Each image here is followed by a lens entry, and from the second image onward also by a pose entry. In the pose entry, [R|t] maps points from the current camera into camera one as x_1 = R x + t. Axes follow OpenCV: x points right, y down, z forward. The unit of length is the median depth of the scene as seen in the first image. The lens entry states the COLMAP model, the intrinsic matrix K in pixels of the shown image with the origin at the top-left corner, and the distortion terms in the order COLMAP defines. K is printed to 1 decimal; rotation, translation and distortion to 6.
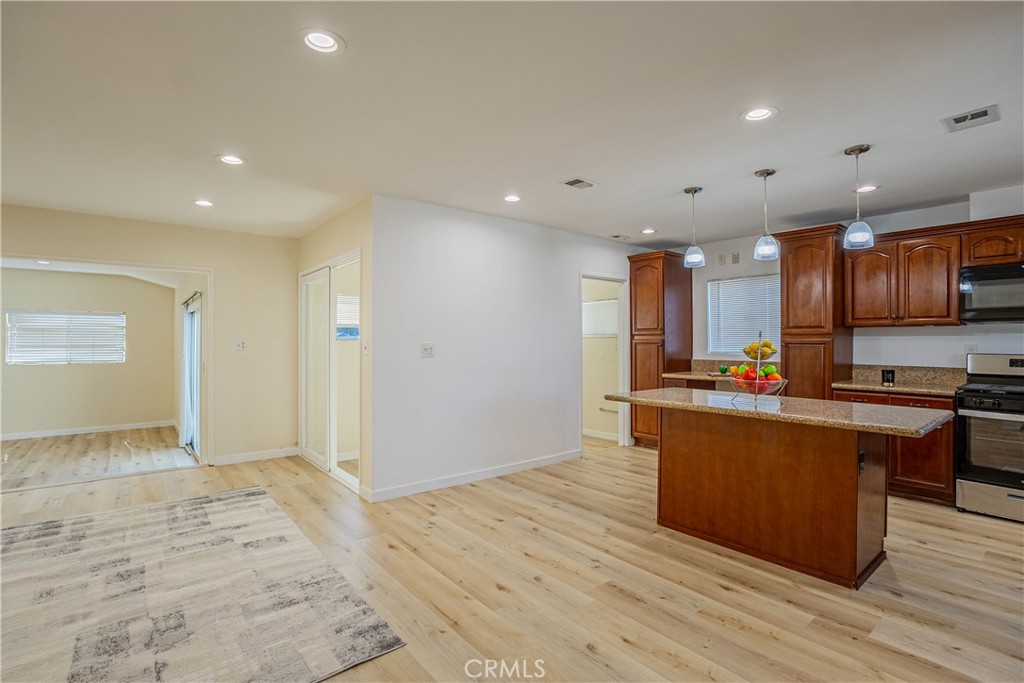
lens RADIAL K [[478.3, 0, 512.0], [0, 478.3, 341.5], [0, 0, 1]] dist [-0.056748, 0.021975]
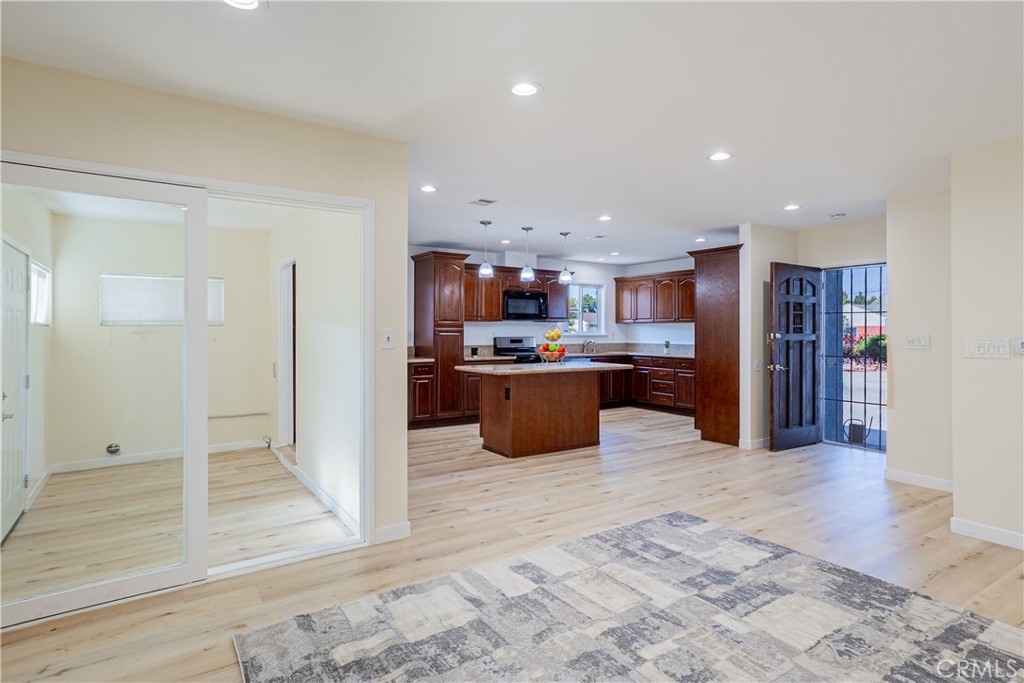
lens RADIAL K [[539.8, 0, 515.9], [0, 539.8, 332.0], [0, 0, 1]] dist [0.036513, 0.000395]
pose [[0.097579, -0.004001, 0.995220, -1.322919], [-0.006088, 0.999971, 0.004617, -0.004787], [-0.995209, -0.006509, 0.097552, 0.828022]]
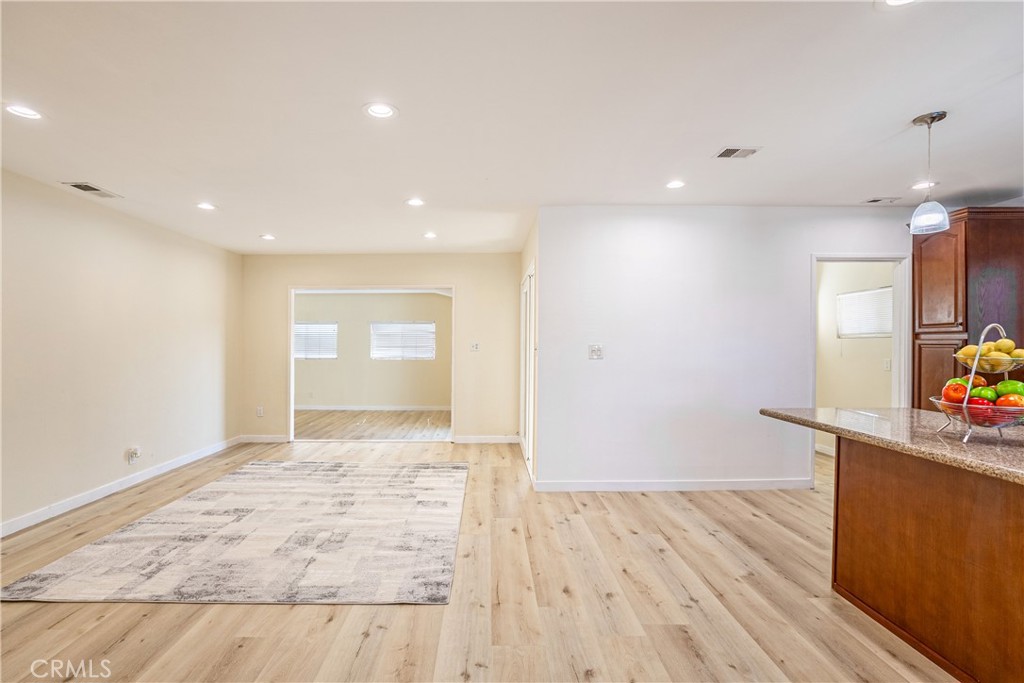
lens RADIAL K [[480.0, 0, 490.0], [0, 480.0, 346.0], [0, 0, 1]] dist [-0.052432, 0.027615]
pose [[0.778154, 0.000813, -0.628073, 0.351458], [0.002988, 0.999983, 0.004997, 0.000208], [0.628066, -0.005765, 0.778139, 0.091046]]
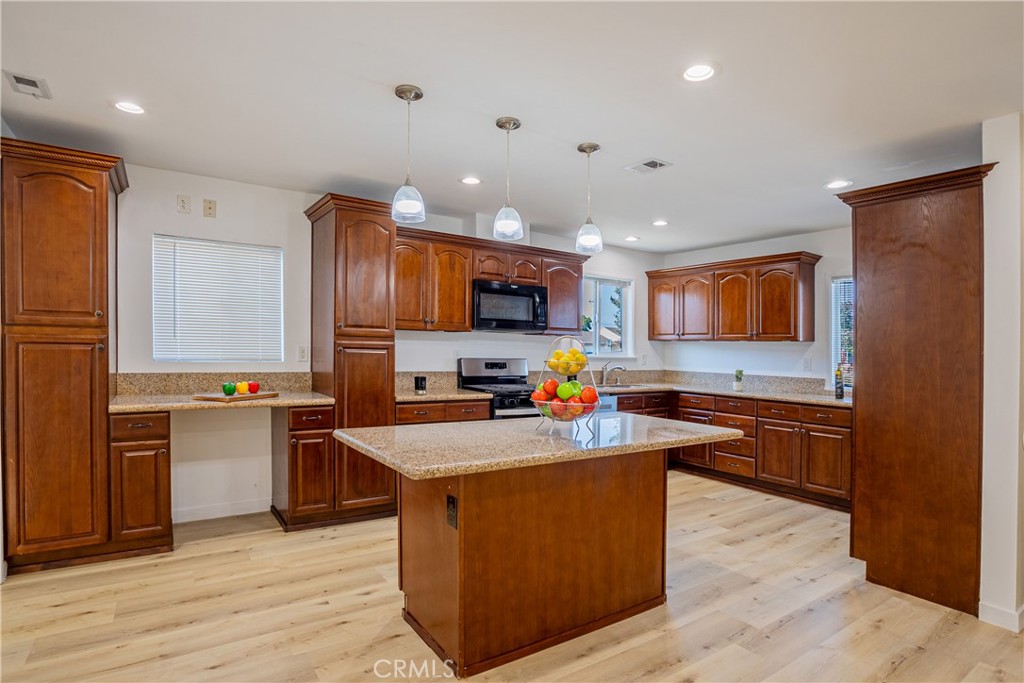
lens RADIAL K [[530.4, 0, 510.2], [0, 530.4, 349.2], [0, 0, 1]] dist [-0.043741, 0.000156]
pose [[0.088348, -0.001314, 0.996089, -0.293442], [-0.024808, 0.999686, 0.003519, -0.003525], [-0.995781, -0.025021, 0.088288, 0.897182]]
